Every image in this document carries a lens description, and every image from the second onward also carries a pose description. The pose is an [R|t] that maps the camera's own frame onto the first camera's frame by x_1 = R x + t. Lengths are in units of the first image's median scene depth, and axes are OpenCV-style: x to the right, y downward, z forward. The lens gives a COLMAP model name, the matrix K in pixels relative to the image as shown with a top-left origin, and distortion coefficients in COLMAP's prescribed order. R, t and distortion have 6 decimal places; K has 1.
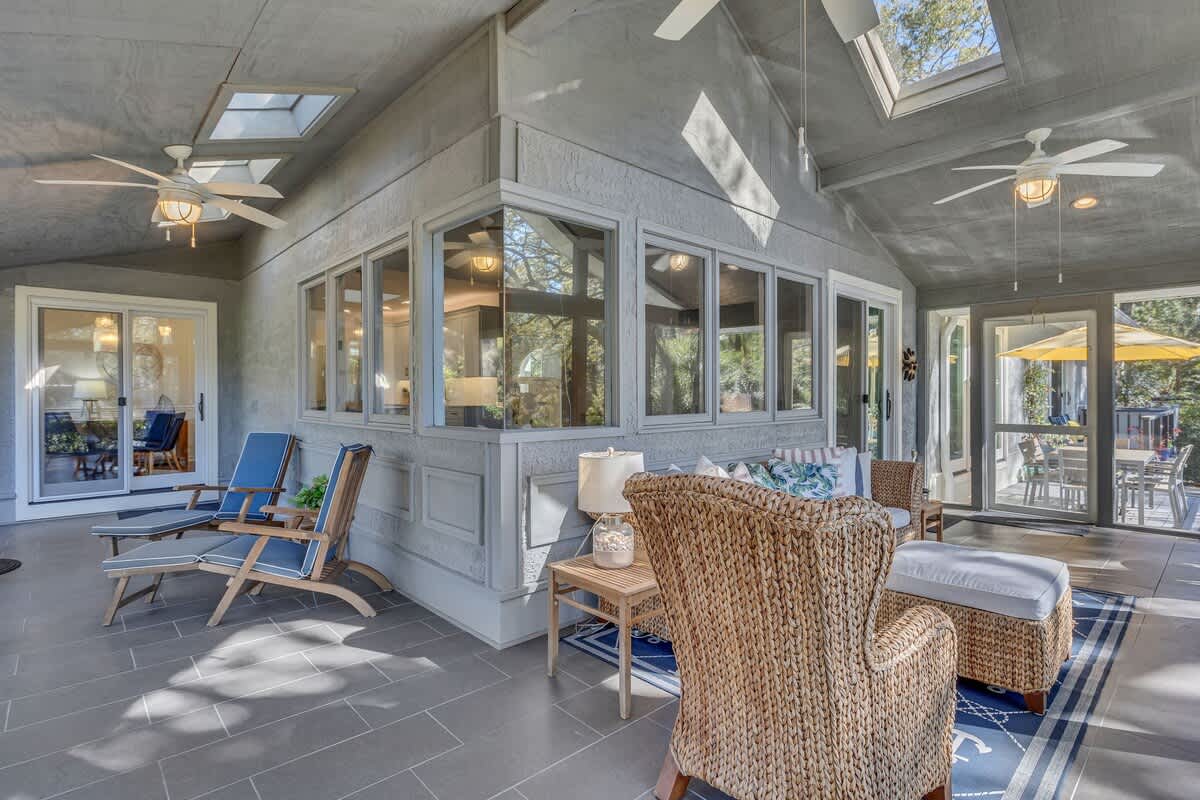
lens RADIAL K [[586.2, 0, 602.0], [0, 586.2, 386.0], [0, 0, 1]] dist [-0.017677, -0.000181]
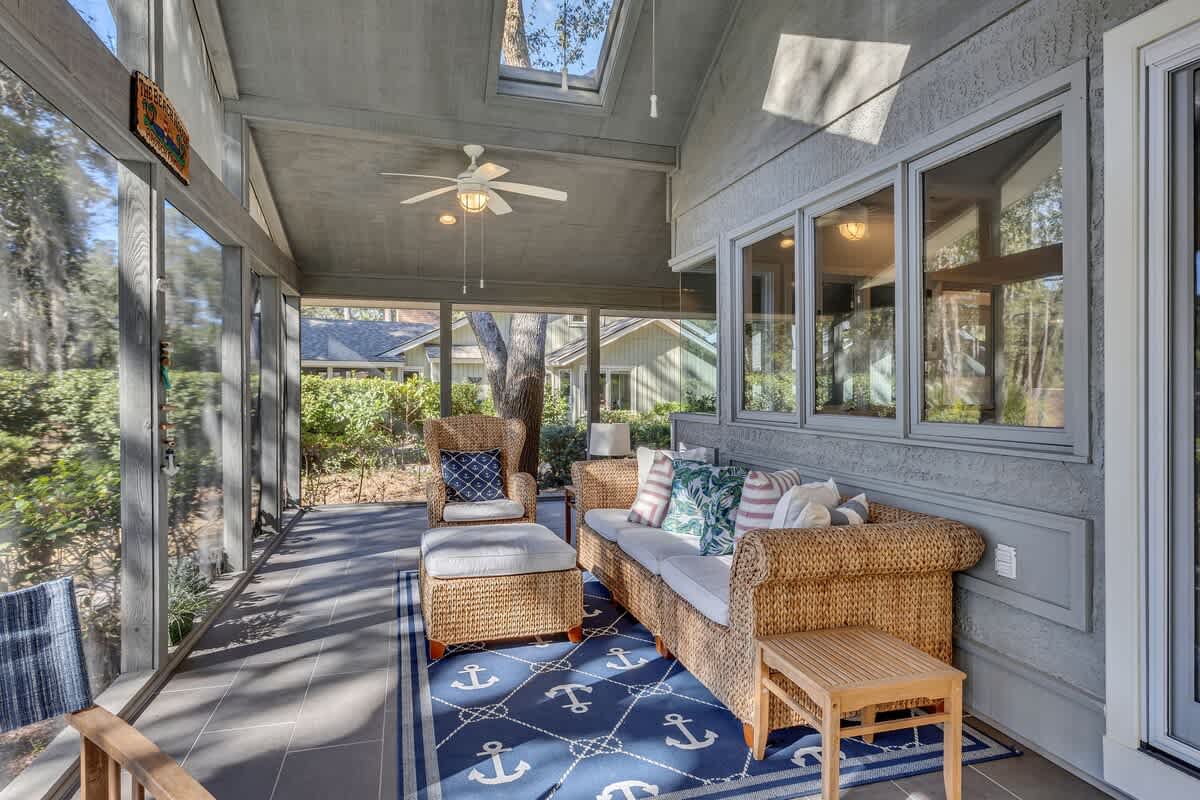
lens RADIAL K [[601.4, 0, 603.5], [0, 601.4, 394.4], [0, 0, 1]] dist [-0.000624, 0.001378]
pose [[-0.409054, -0.001941, -0.912508, 1.075785], [-0.009732, 0.999950, 0.002236, 0.014264], [0.912458, 0.009795, -0.409052, 1.144165]]
